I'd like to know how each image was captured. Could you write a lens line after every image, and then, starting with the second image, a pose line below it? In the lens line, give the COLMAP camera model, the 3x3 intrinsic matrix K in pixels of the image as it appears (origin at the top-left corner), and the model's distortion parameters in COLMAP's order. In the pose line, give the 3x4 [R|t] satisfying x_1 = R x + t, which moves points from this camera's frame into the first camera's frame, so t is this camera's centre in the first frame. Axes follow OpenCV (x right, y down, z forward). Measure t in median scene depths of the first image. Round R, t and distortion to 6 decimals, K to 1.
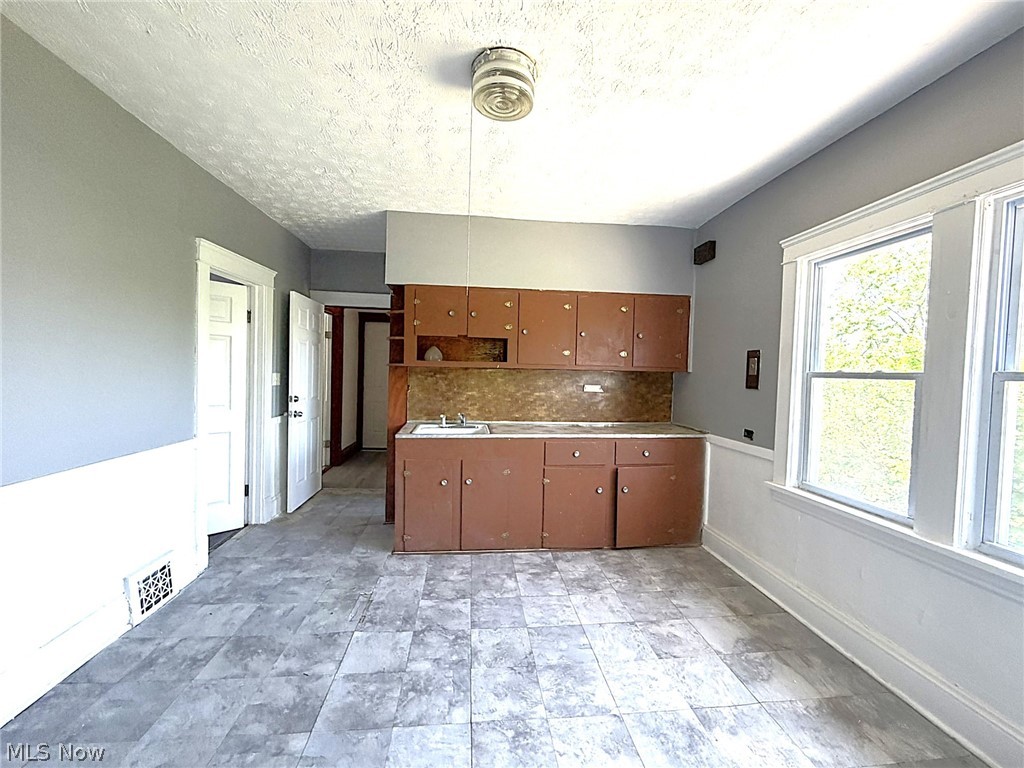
lens RADIAL K [[427.2, 0, 512.0], [0, 427.2, 384.0], [0, 0, 1]] dist [-0.000040, 0.000112]
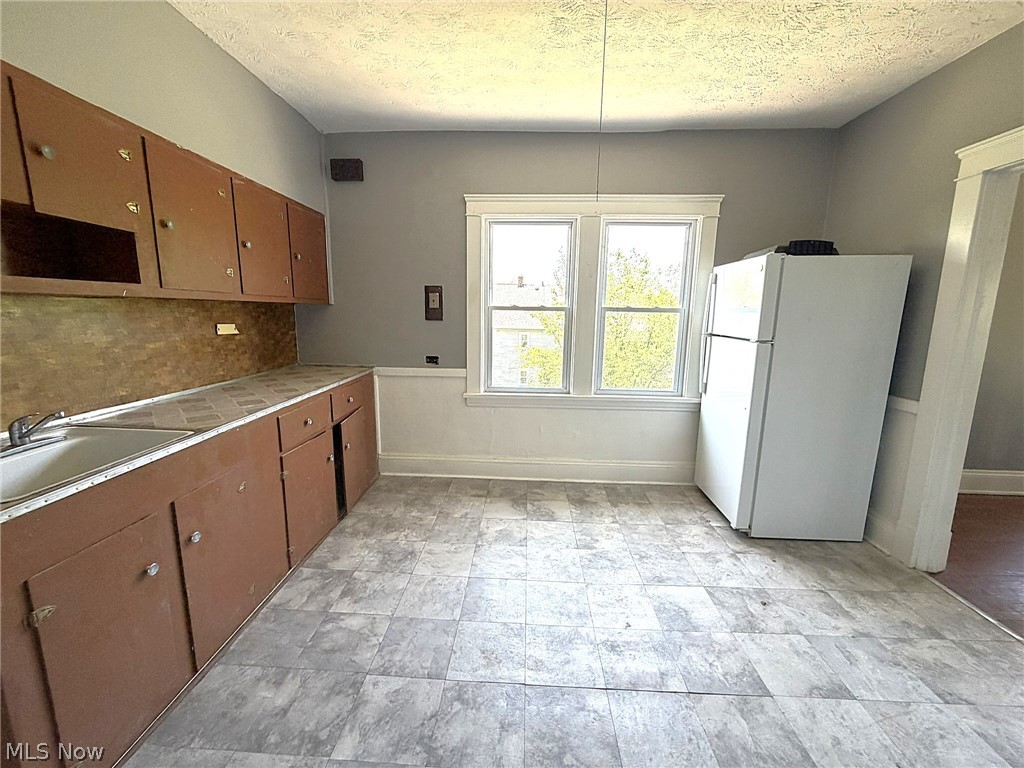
lens RADIAL K [[410.2, 0, 512.0], [0, 410.2, 384.0], [0, 0, 1]] dist [0.000487, 0.000107]
pose [[0.140538, -0.190586, 0.971559, -0.576770], [0.017056, 0.981618, 0.190092, -0.029327], [-0.989928, -0.010144, 0.141205, 0.713833]]
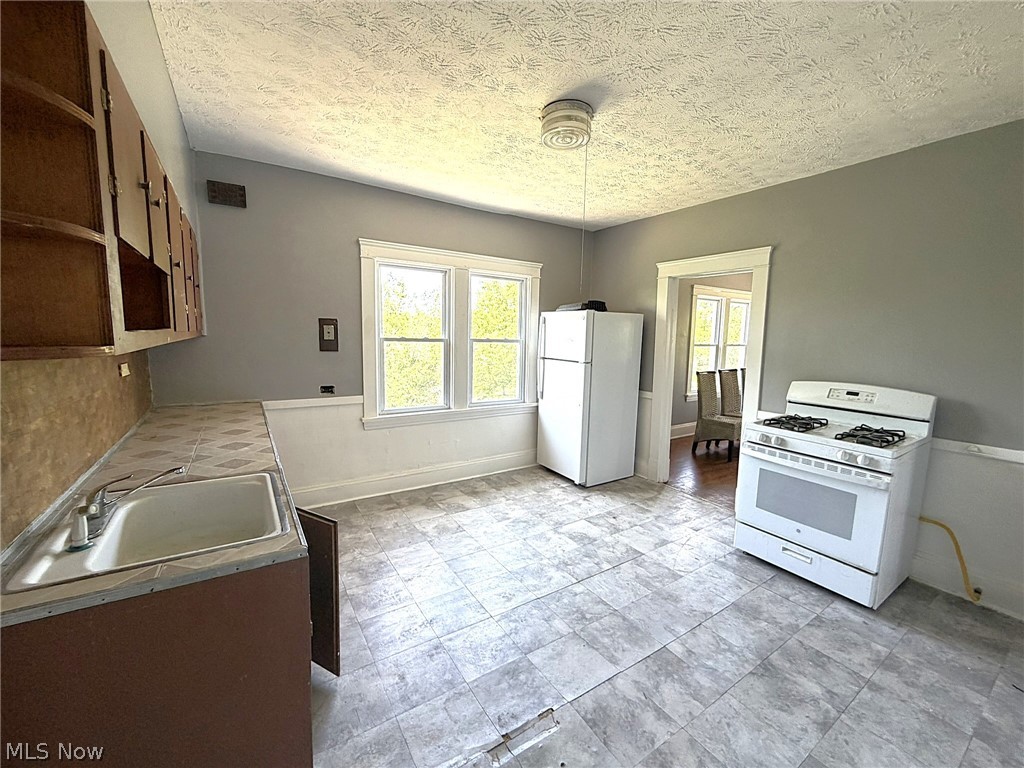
lens RADIAL K [[410.2, 0, 512.0], [0, 410.2, 384.0], [0, 0, 1]] dist [0.000487, 0.000107]
pose [[-0.464289, -0.139955, 0.874556, -0.772360], [-0.009263, 0.988149, 0.153215, -0.087890], [-0.885635, 0.063035, -0.460083, 1.214874]]
